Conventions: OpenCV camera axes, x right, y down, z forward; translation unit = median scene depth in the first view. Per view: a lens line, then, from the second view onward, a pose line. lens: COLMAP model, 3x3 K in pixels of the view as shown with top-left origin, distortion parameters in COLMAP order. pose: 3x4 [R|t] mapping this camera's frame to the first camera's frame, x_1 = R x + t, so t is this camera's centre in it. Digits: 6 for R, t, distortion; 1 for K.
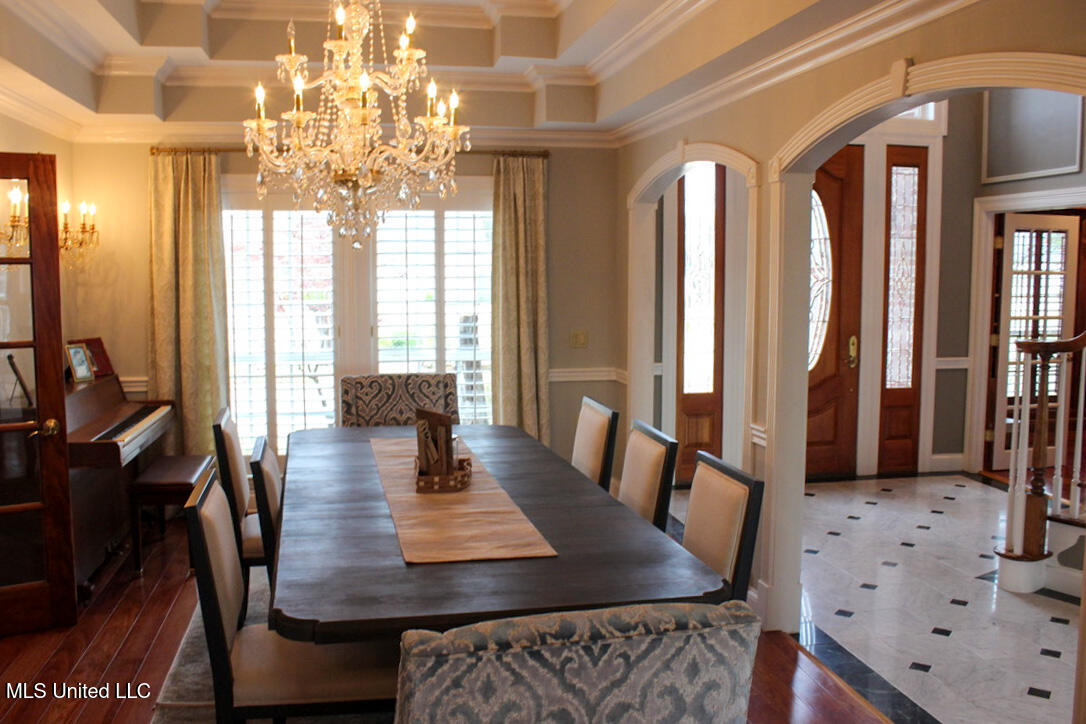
lens RADIAL K [[913.7, 0, 516.4], [0, 913.7, 351.7], [0, 0, 1]] dist [-0.152930, 0.126032]
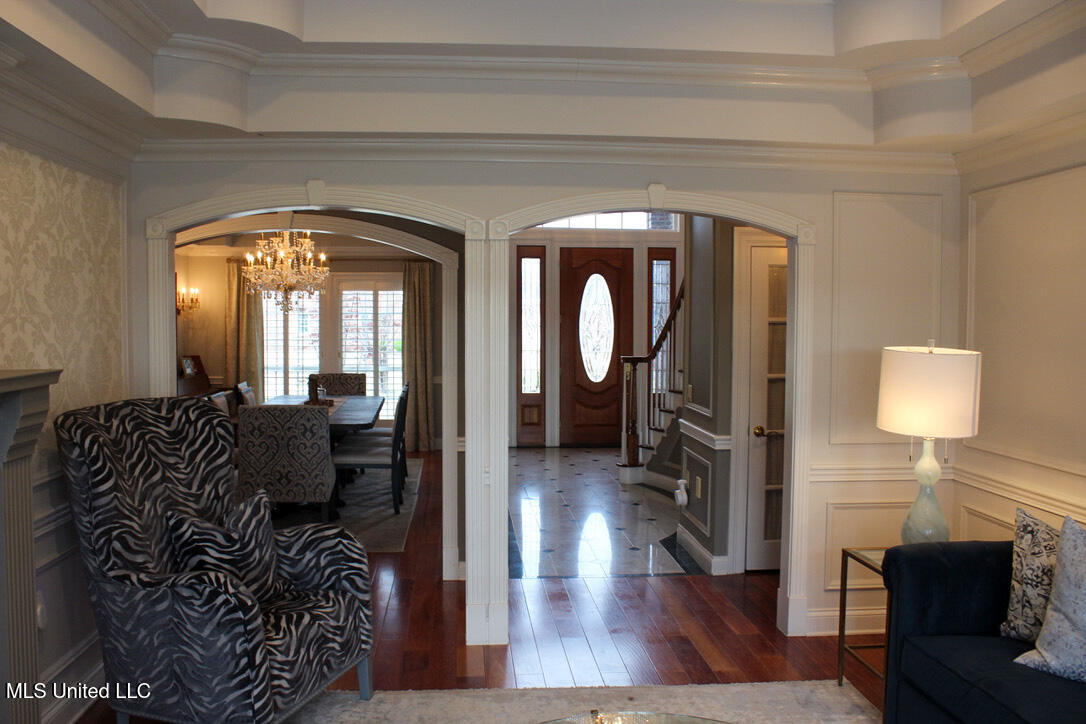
lens RADIAL K [[913.7, 0, 544.4], [0, 913.7, 364.4], [0, 0, 1]] dist [-0.152930, 0.126032]
pose [[0.993021, 0.007578, -0.117696, 0.479744], [-0.013748, 0.998568, -0.051694, 0.087944], [0.117136, 0.052951, 0.991703, -0.802246]]
